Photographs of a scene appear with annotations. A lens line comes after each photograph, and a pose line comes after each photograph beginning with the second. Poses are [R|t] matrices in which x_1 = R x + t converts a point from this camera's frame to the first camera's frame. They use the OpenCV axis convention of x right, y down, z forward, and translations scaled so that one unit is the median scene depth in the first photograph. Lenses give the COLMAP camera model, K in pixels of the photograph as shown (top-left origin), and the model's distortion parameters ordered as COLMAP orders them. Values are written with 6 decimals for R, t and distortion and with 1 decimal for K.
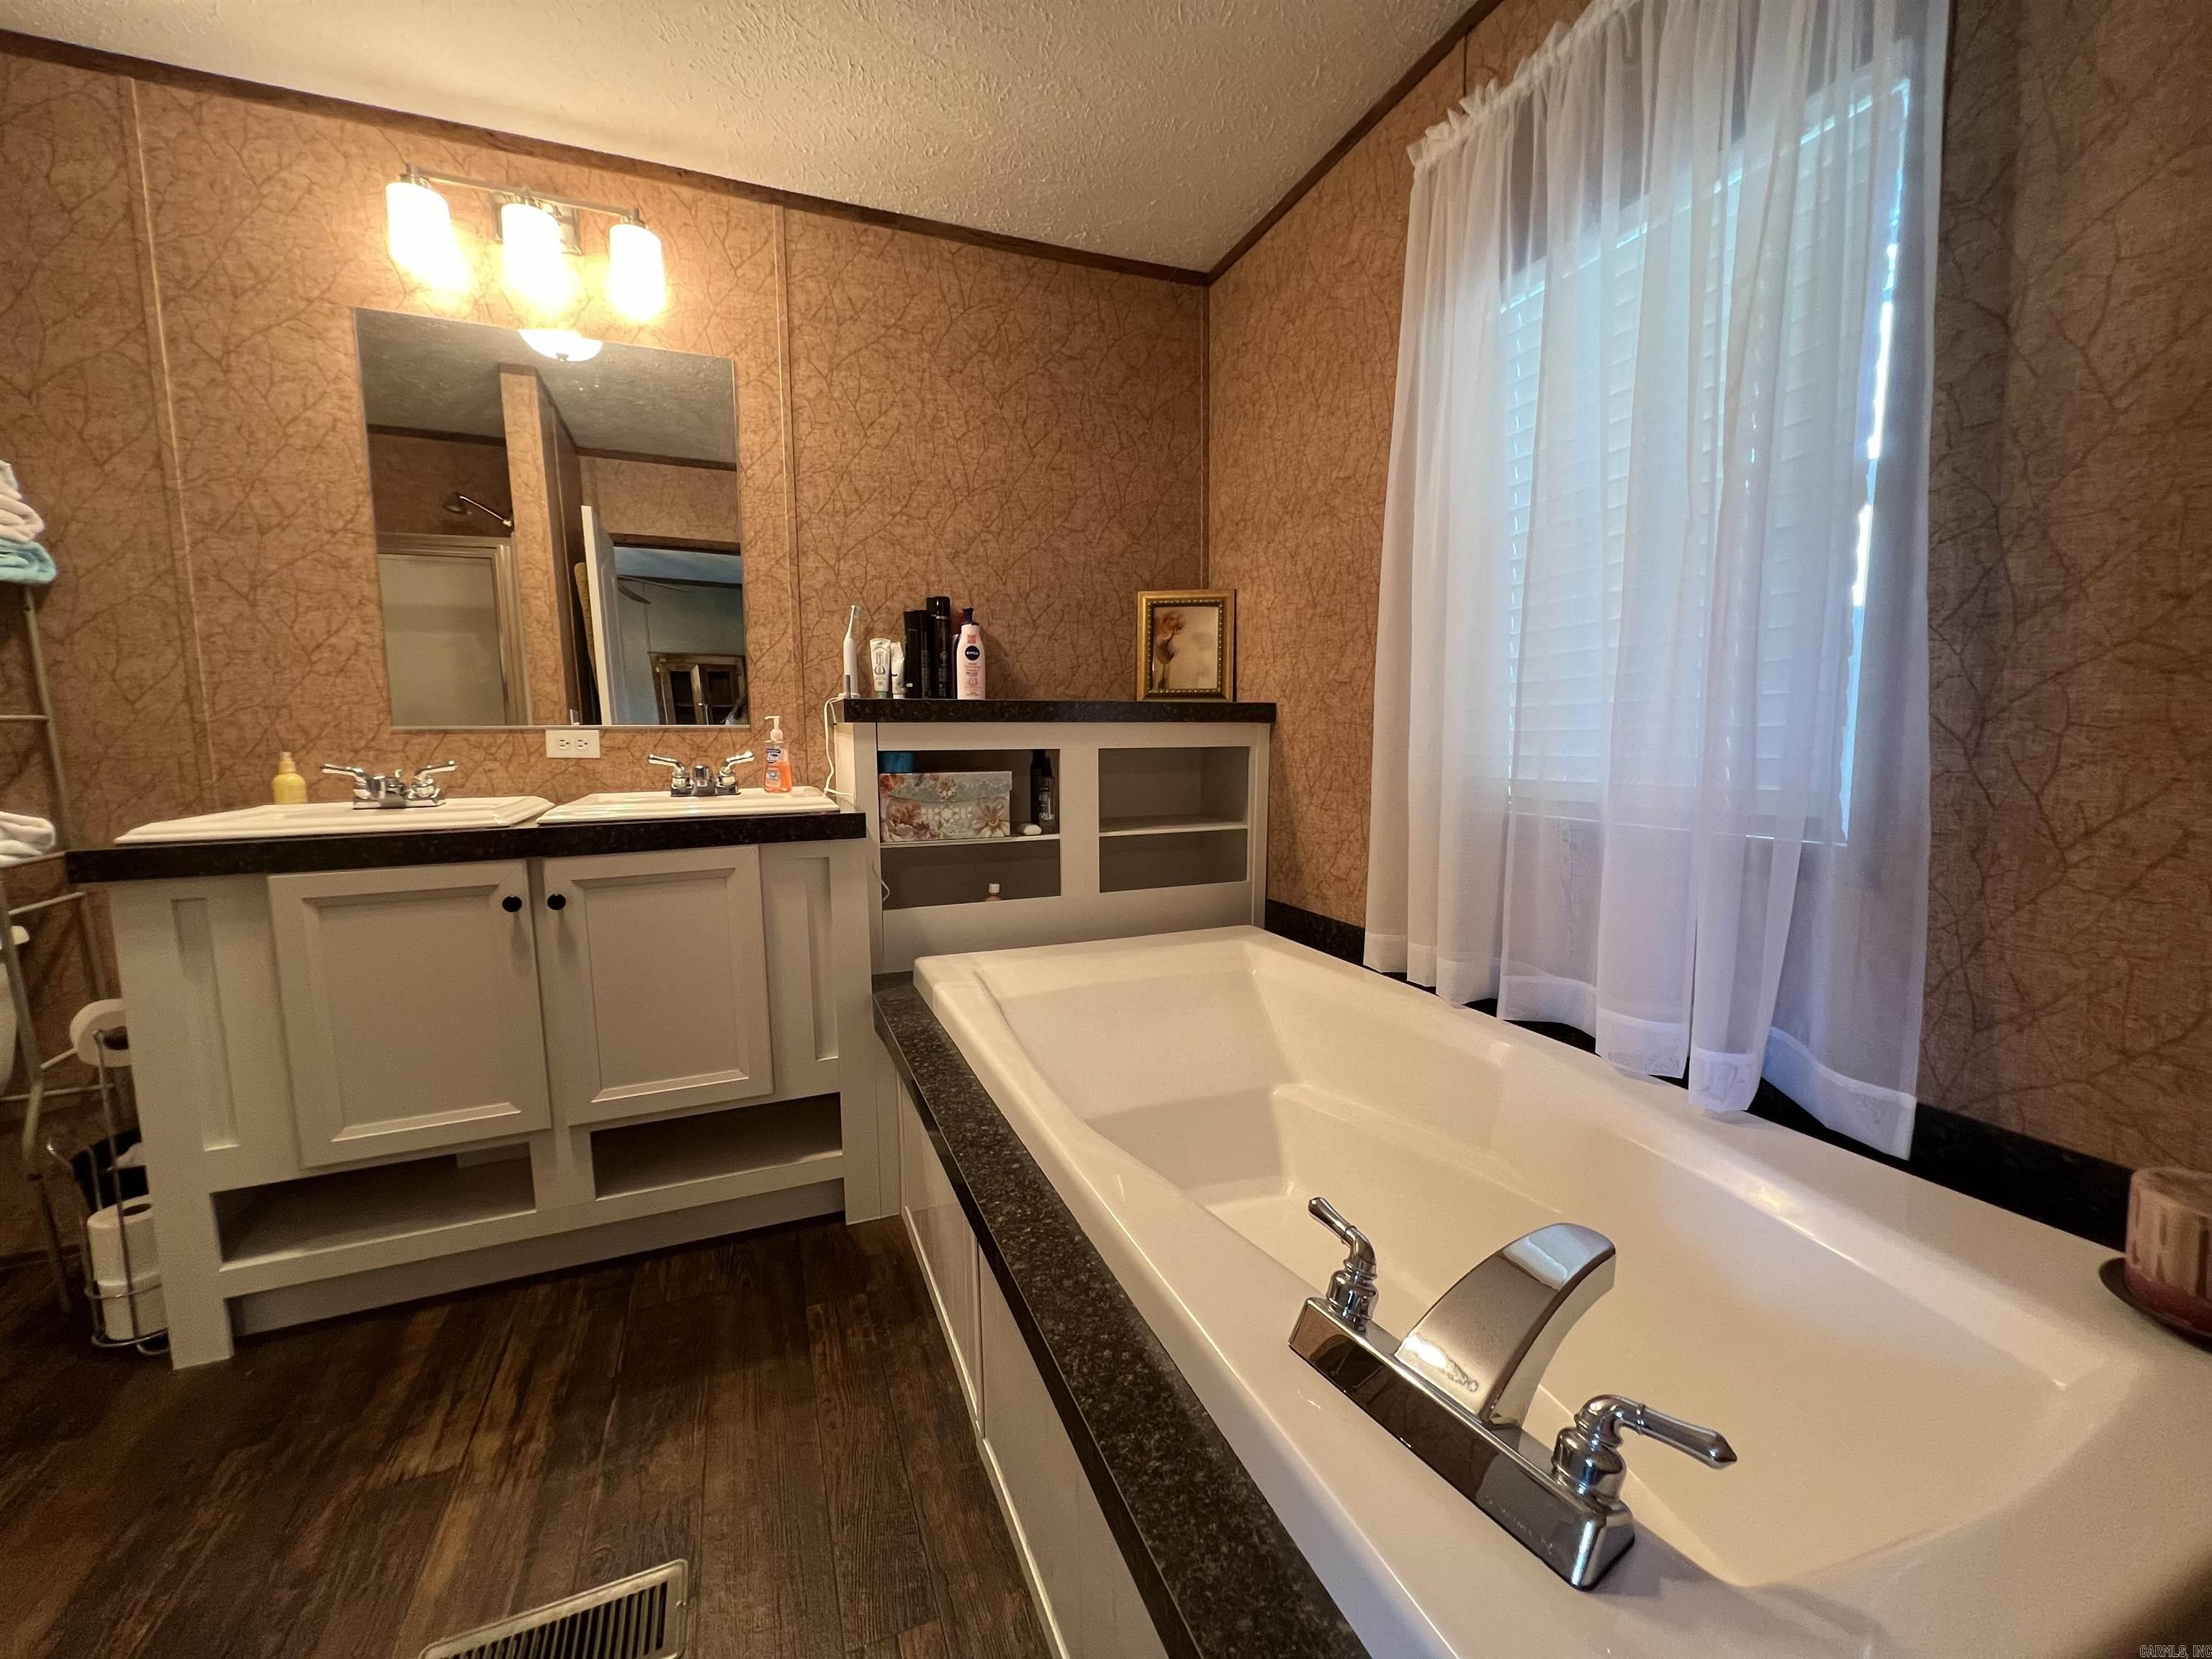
lens RADIAL K [[881.9, 0, 1102.7], [0, 881.9, 833.1], [0, 0, 1]] dist [-0.010938, 0.000135]
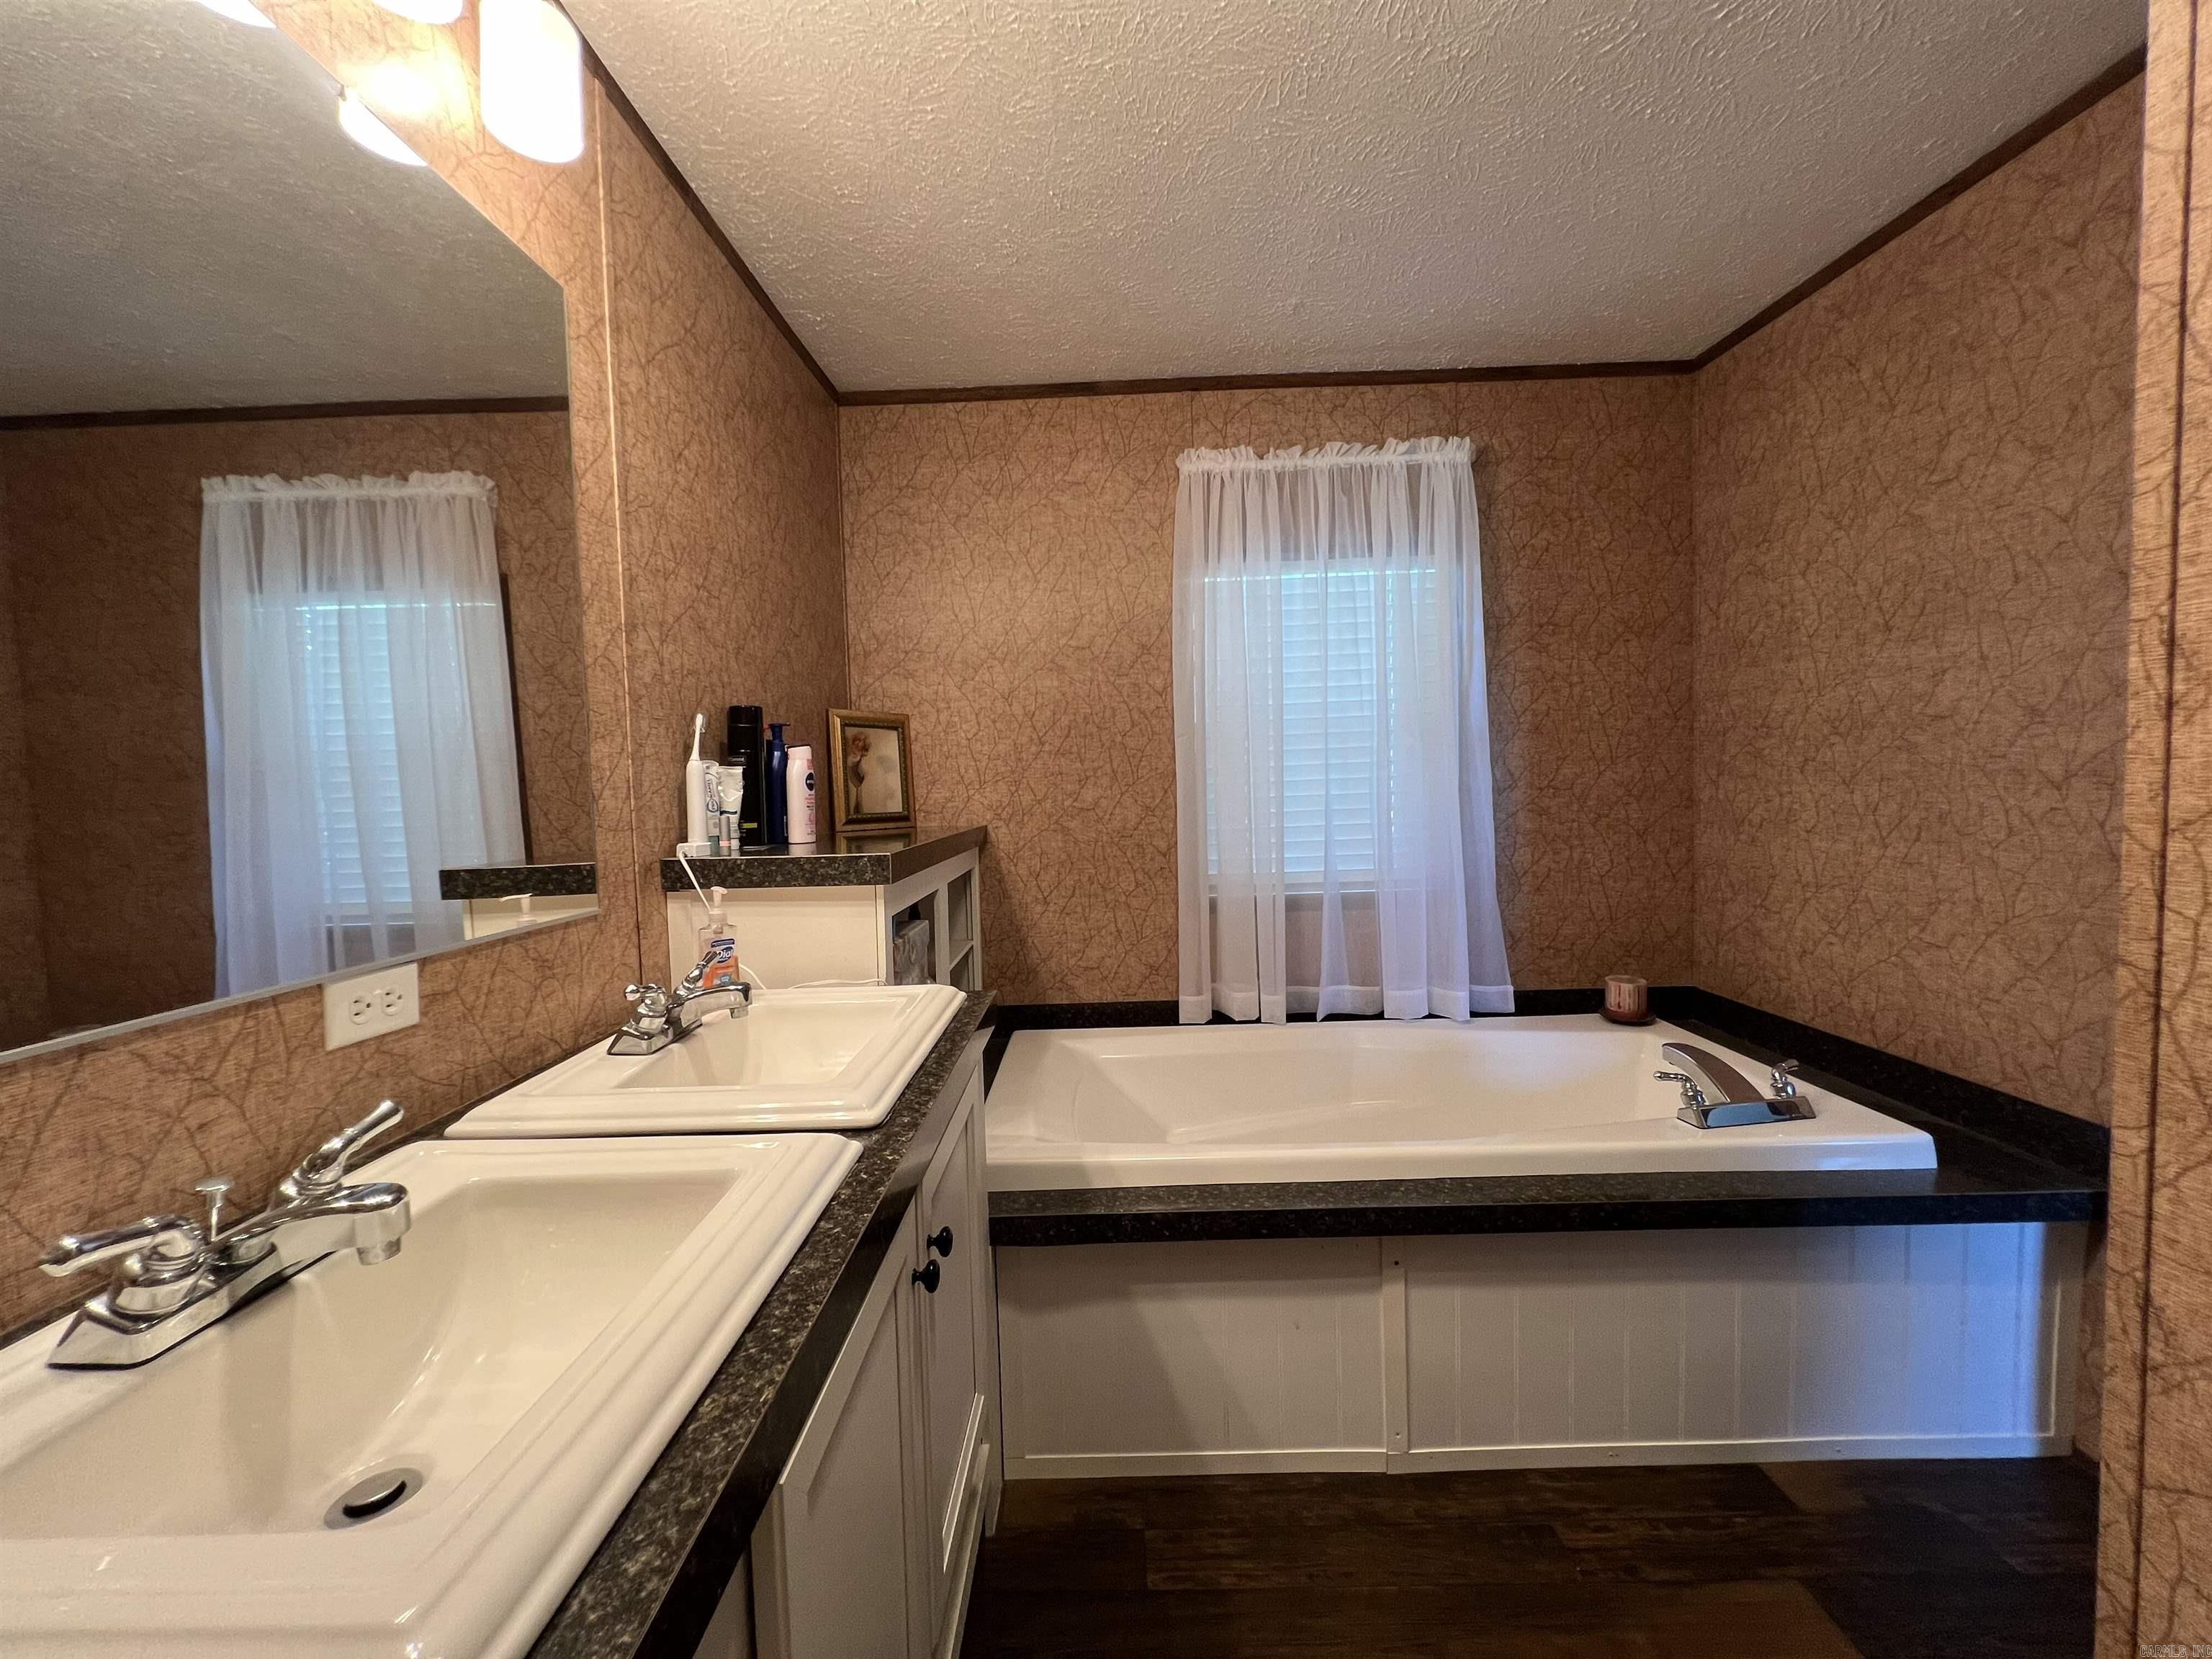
lens RADIAL K [[881.9, 0, 1103.4], [0, 881.9, 827.4], [0, 0, 1]] dist [-0.010938, 0.000135]
pose [[0.385020, -0.049643, 0.921572, -0.817932], [0.133907, 0.990991, -0.002562, -0.132513], [-0.913142, 0.124391, 0.388199, 0.478148]]
